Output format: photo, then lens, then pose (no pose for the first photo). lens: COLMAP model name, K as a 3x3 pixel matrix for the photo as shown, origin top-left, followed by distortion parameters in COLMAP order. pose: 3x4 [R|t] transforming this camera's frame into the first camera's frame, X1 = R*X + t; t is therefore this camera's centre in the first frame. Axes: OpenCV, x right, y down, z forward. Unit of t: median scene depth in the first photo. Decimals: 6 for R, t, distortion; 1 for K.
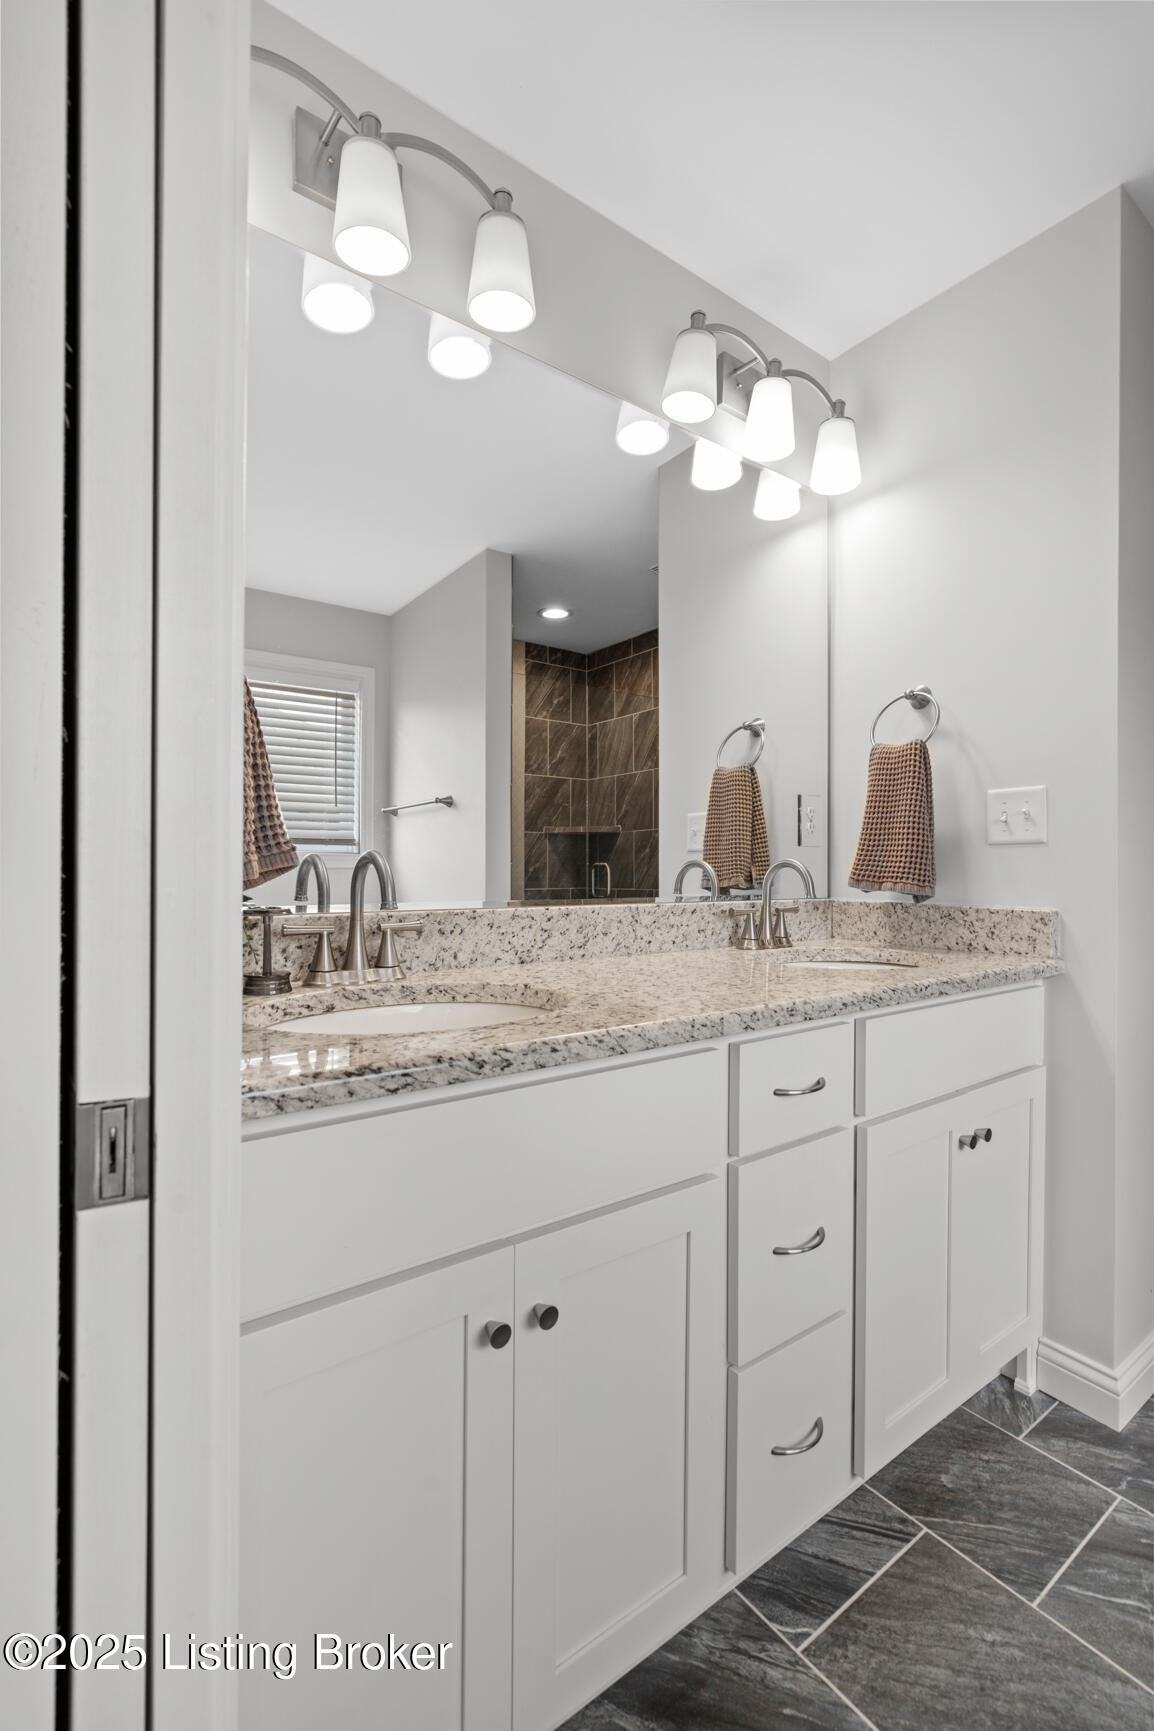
lens RADIAL K [[780.4, 0, 580.4], [0, 780.4, 870.4], [0, 0, 1]] dist [-0.012140, 0.005302]
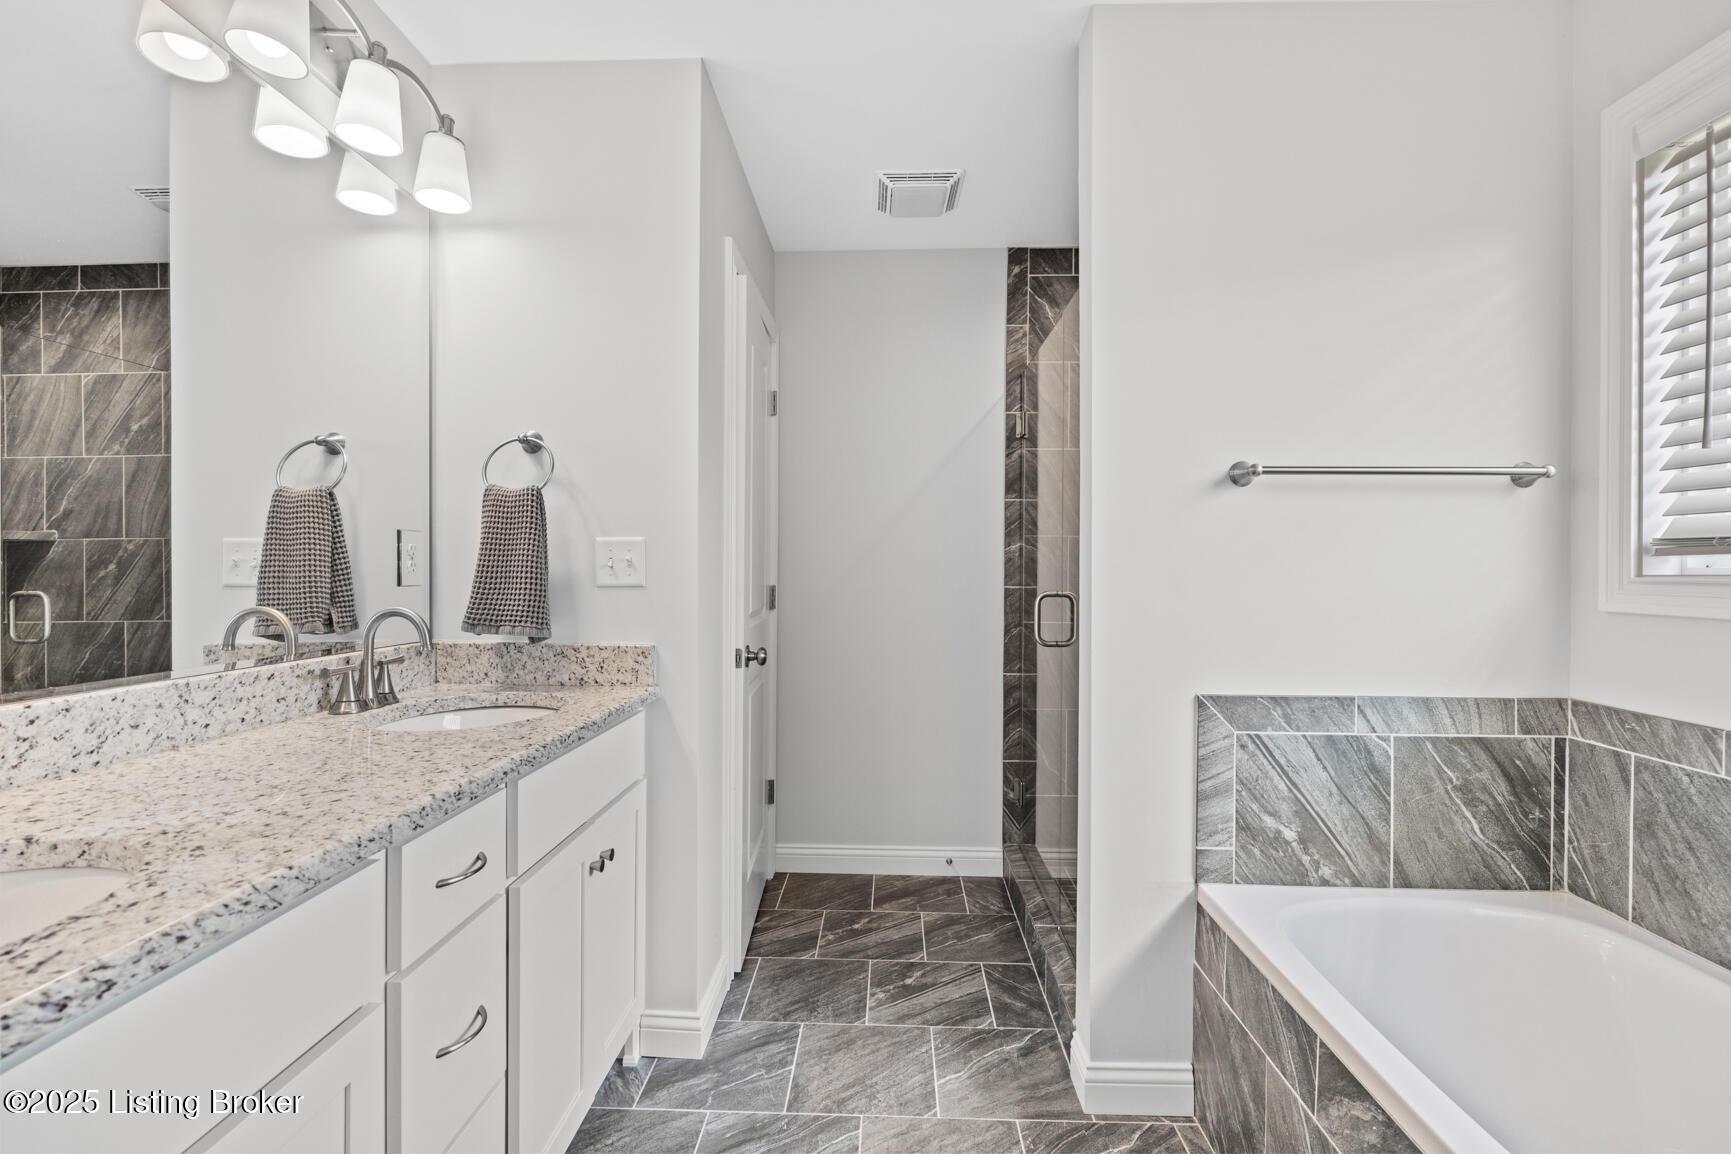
lens RADIAL K [[780.4, 0, 871.8], [0, 780.4, 567.9], [0, 0, 1]] dist [-0.012140, 0.005302]
pose [[0.618761, -0.003587, 0.785571, -0.113293], [0.001352, 0.999993, 0.003501, -0.070015], [-0.785578, -0.001104, 0.618762, 0.009978]]
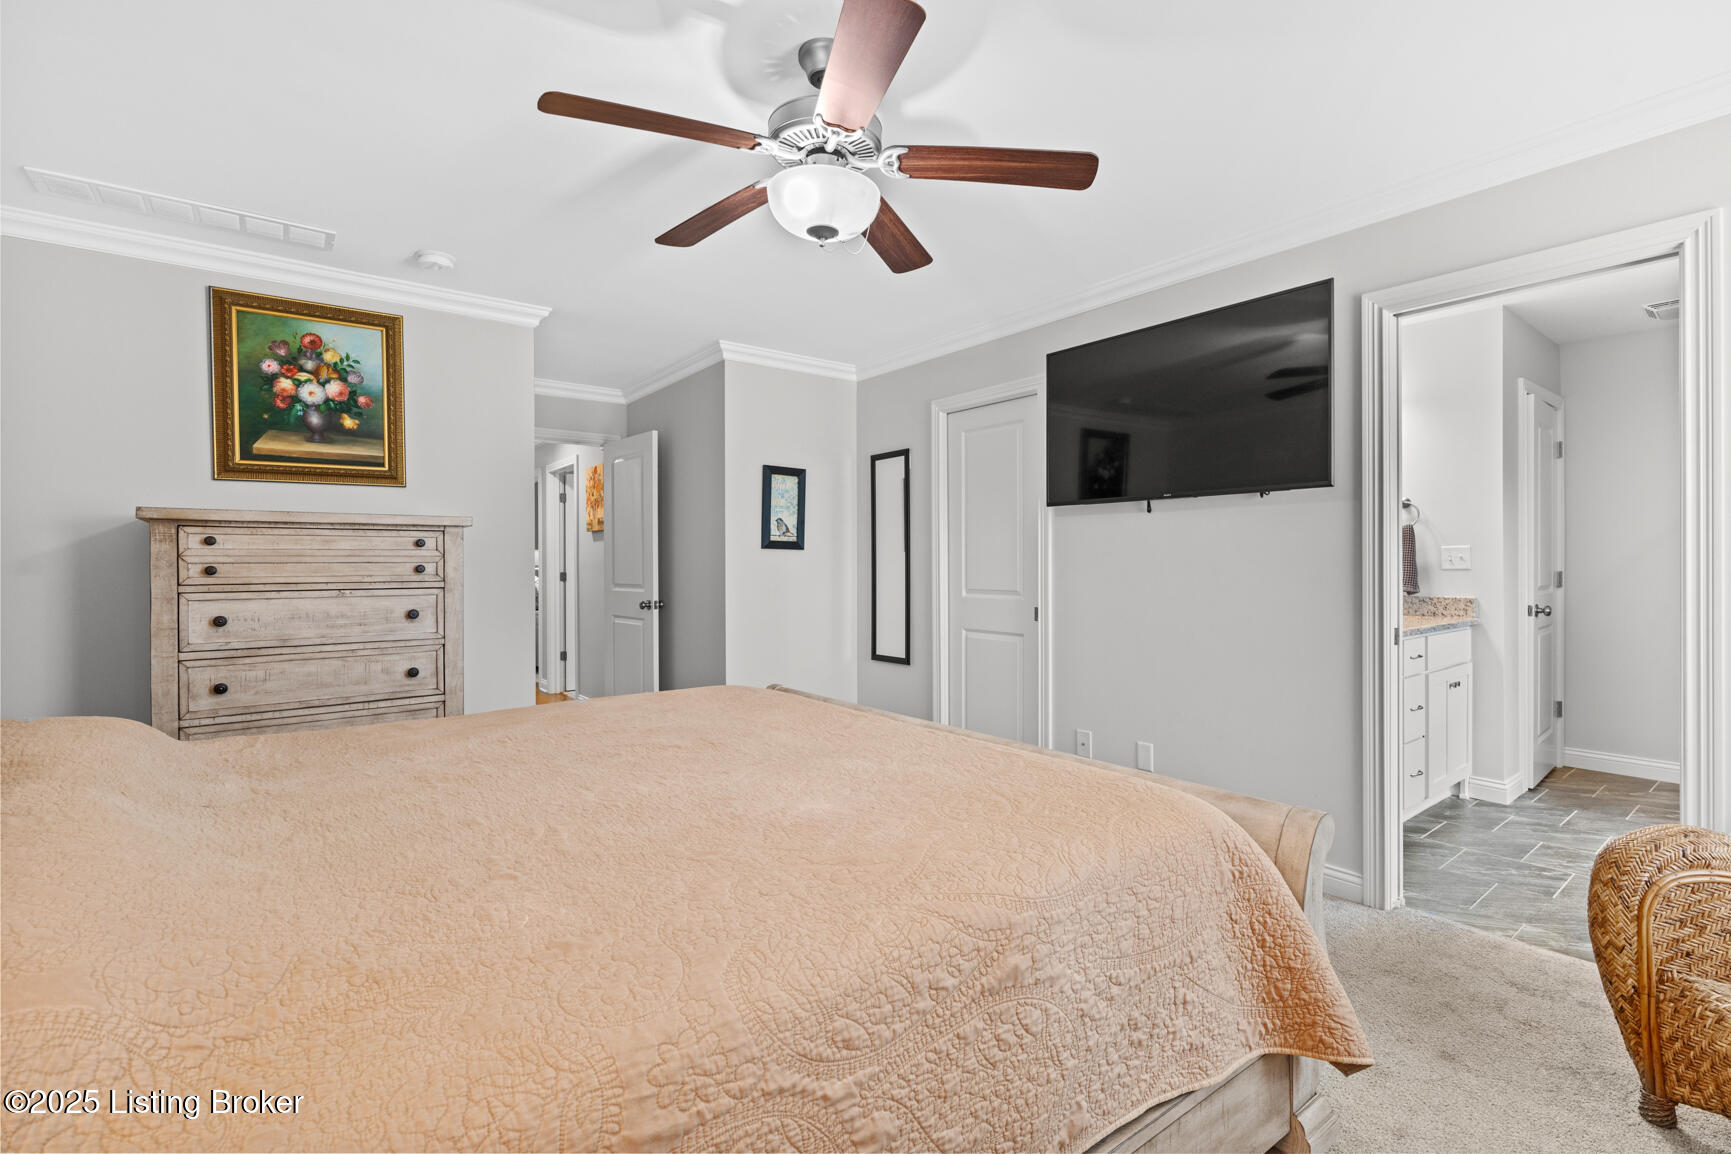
lens RADIAL K [[780.4, 0, 858.7], [0, 780.4, 570.0], [0, 0, 1]] dist [-0.012140, 0.005302]
pose [[0.999771, -0.012480, 0.017402, -1.391766], [0.012449, 0.999921, 0.001914, -0.064332], [-0.017424, -0.001697, 0.999847, -1.425151]]
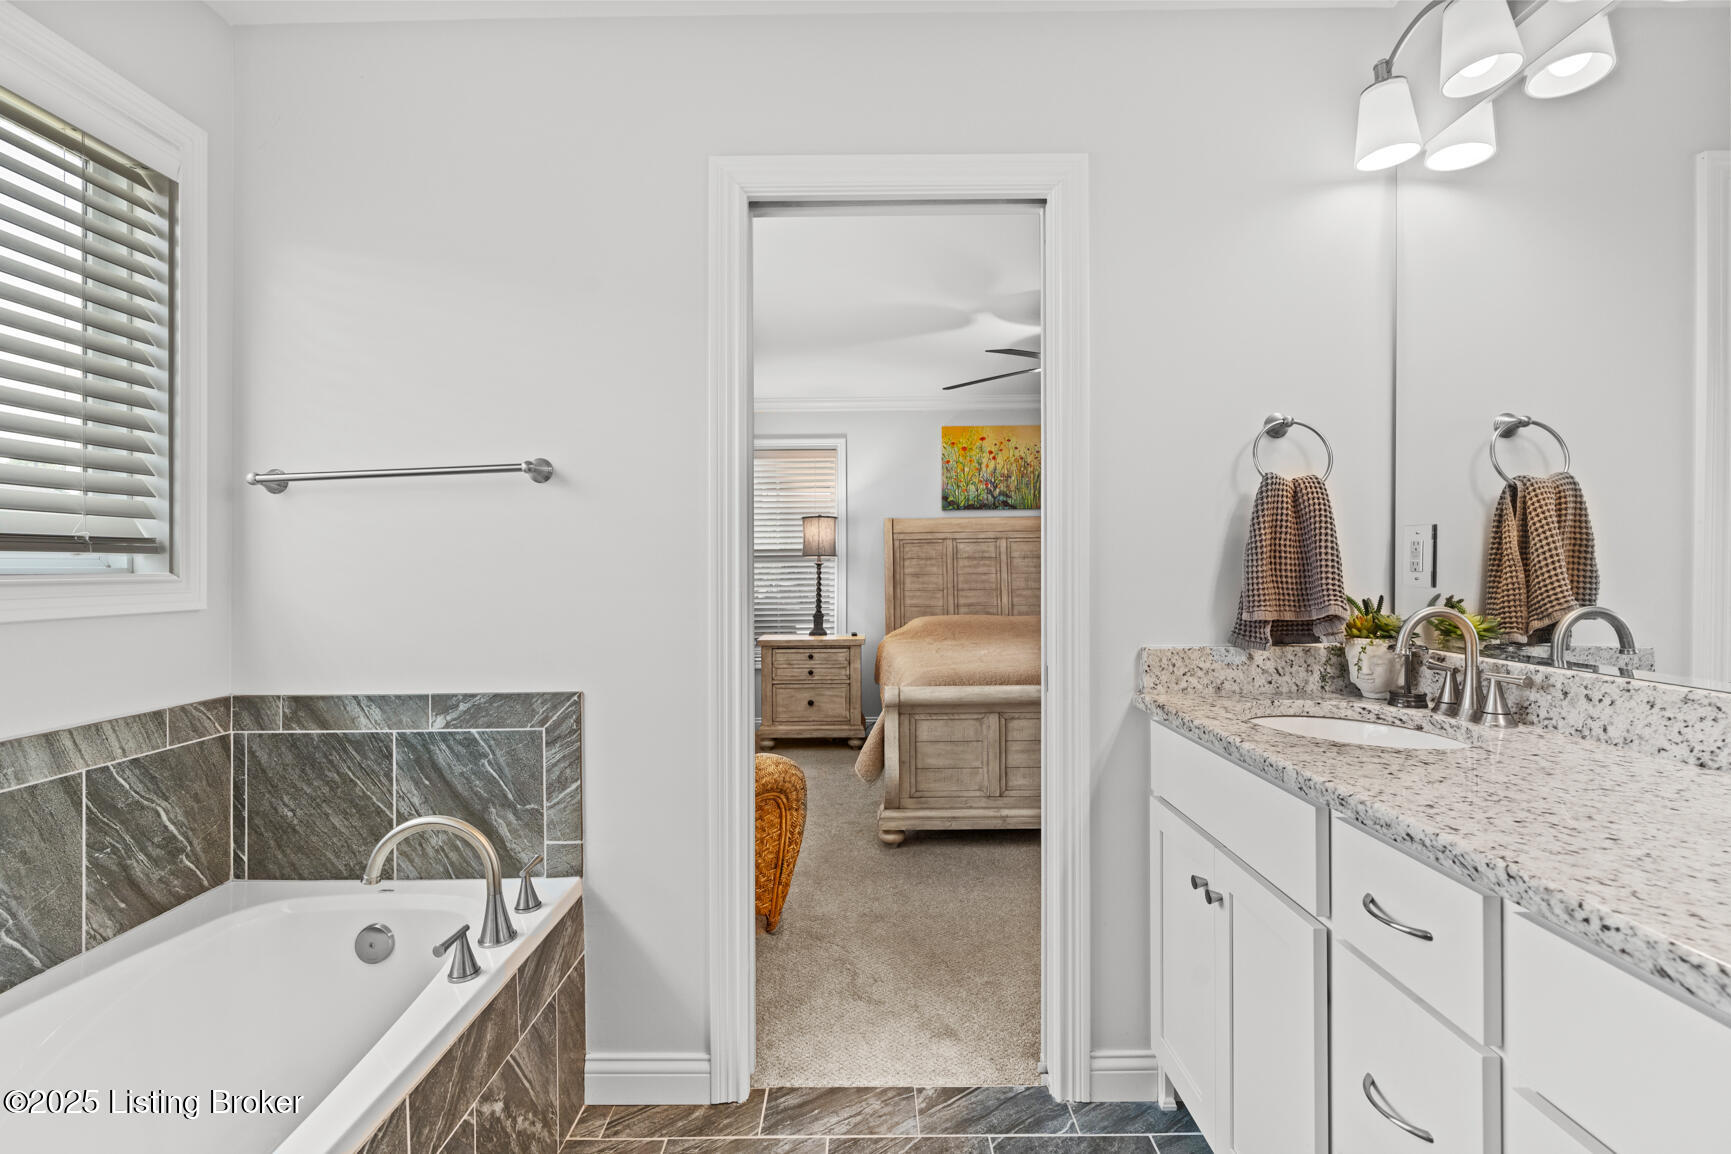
lens RADIAL K [[780.4, 0, 868.5], [0, 780.4, 566.9], [0, 0, 1]] dist [-0.012140, 0.005302]
pose [[-0.597187, -0.001939, -0.802100, 0.941729], [-0.000016, 0.999997, -0.002406, -0.064588], [0.802102, -0.001424, -0.597185, 0.774584]]
